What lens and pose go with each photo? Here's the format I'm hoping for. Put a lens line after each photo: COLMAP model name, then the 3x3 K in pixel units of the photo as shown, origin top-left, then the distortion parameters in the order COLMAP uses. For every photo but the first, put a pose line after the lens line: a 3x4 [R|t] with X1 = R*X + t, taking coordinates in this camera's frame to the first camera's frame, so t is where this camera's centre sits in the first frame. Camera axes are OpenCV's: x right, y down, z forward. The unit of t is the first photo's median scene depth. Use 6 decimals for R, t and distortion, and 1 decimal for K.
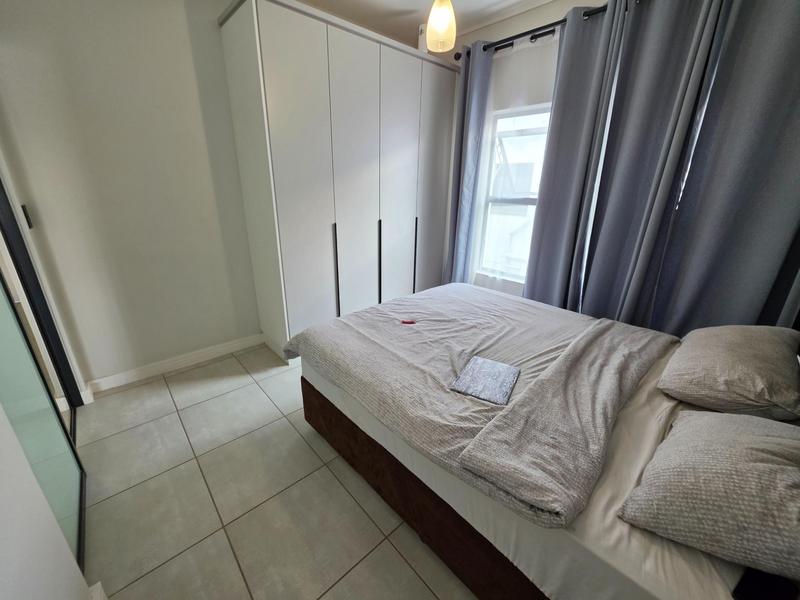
lens RADIAL K [[323.2, 0, 398.6], [0, 323.2, 300.6], [0, 0, 1]] dist [-0.000973, 0.000717]
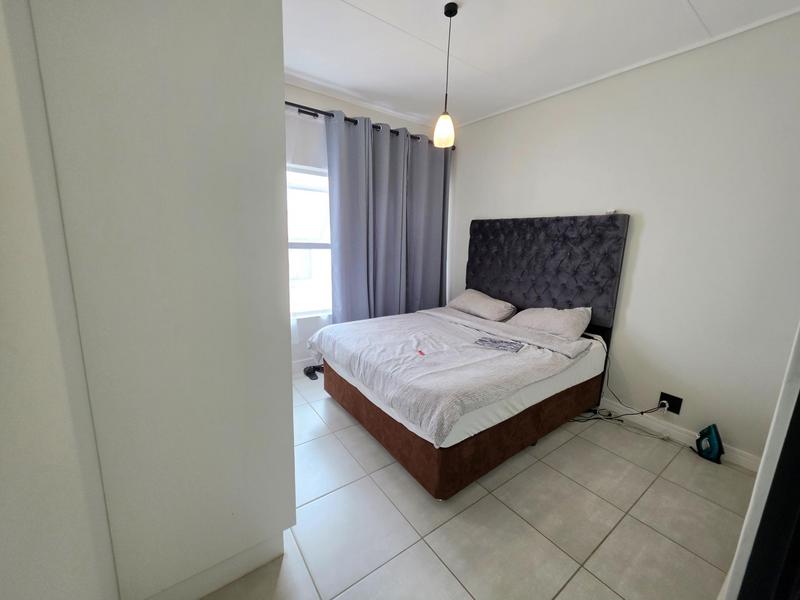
lens RADIAL K [[323.2, 0, 399.0], [0, 323.2, 299.6], [0, 0, 1]] dist [-0.000973, 0.000717]
pose [[0.107671, -0.203847, 0.973064, -1.056912], [0.308857, 0.937184, 0.162155, -0.320716], [-0.944994, 0.283079, 0.163867, 0.844954]]
